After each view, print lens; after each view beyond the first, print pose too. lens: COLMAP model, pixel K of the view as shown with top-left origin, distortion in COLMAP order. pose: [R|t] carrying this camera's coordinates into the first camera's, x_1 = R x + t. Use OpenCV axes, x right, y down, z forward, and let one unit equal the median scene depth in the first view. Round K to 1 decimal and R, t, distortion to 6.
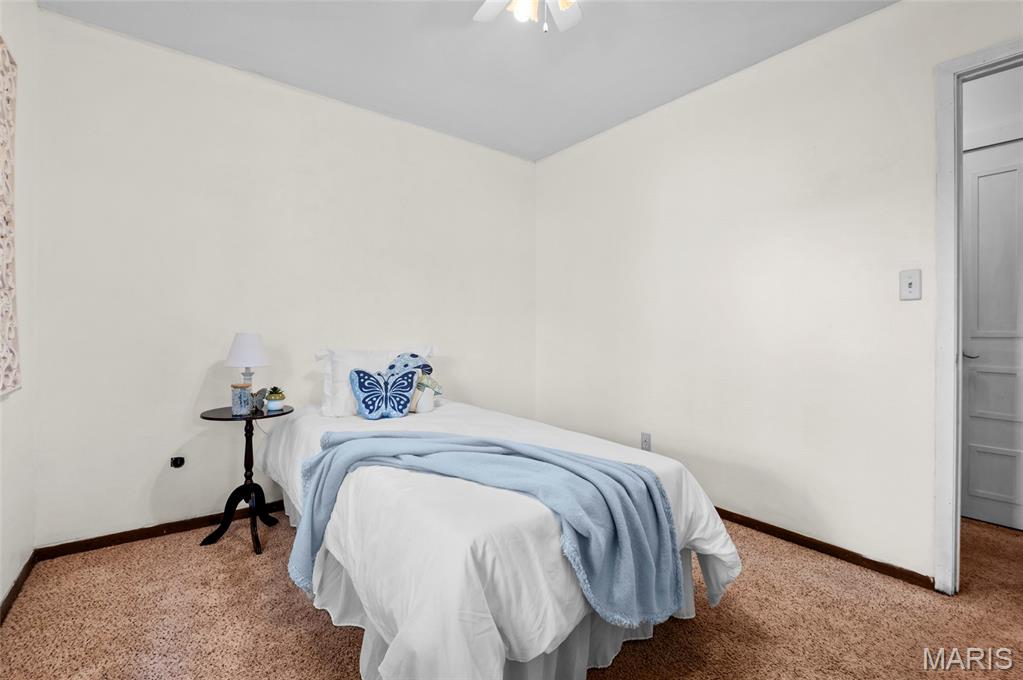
lens RADIAL K [[441.9, 0, 513.8], [0, 441.9, 327.8], [0, 0, 1]] dist [-0.000019, -0.000084]
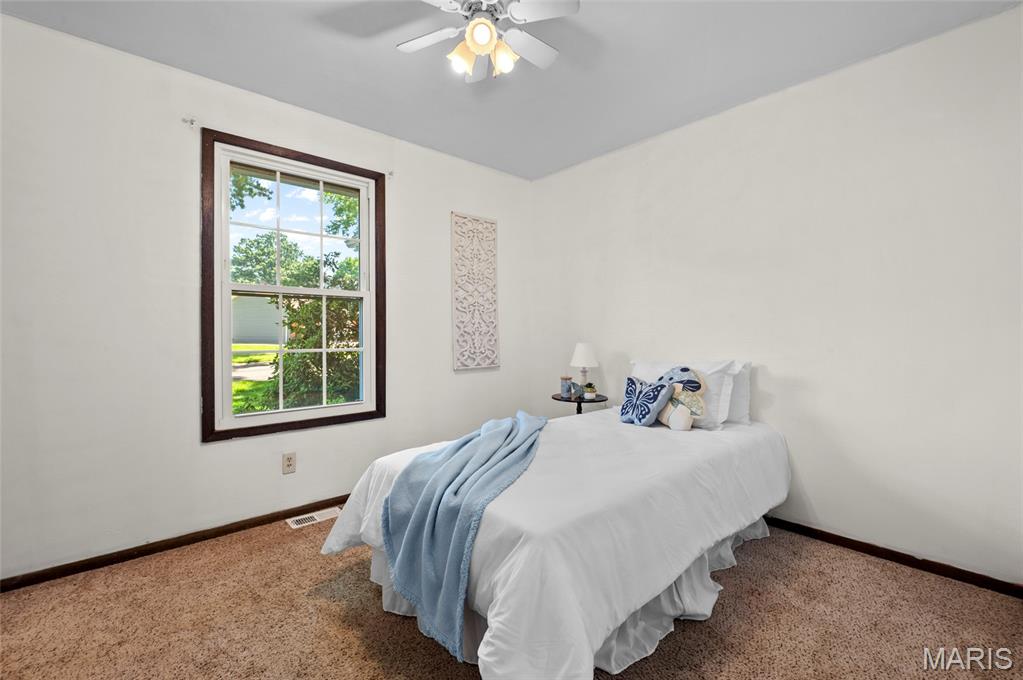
lens RADIAL K [[468.9, 0, 511.5], [0, 468.9, 340.0], [0, 0, 1]] dist [0.000283, -0.000035]
pose [[0.090806, 0.007912, -0.995837, 0.779845], [-0.014067, 0.999879, 0.006662, -0.002060], [0.995769, 0.013404, 0.090907, 0.575472]]
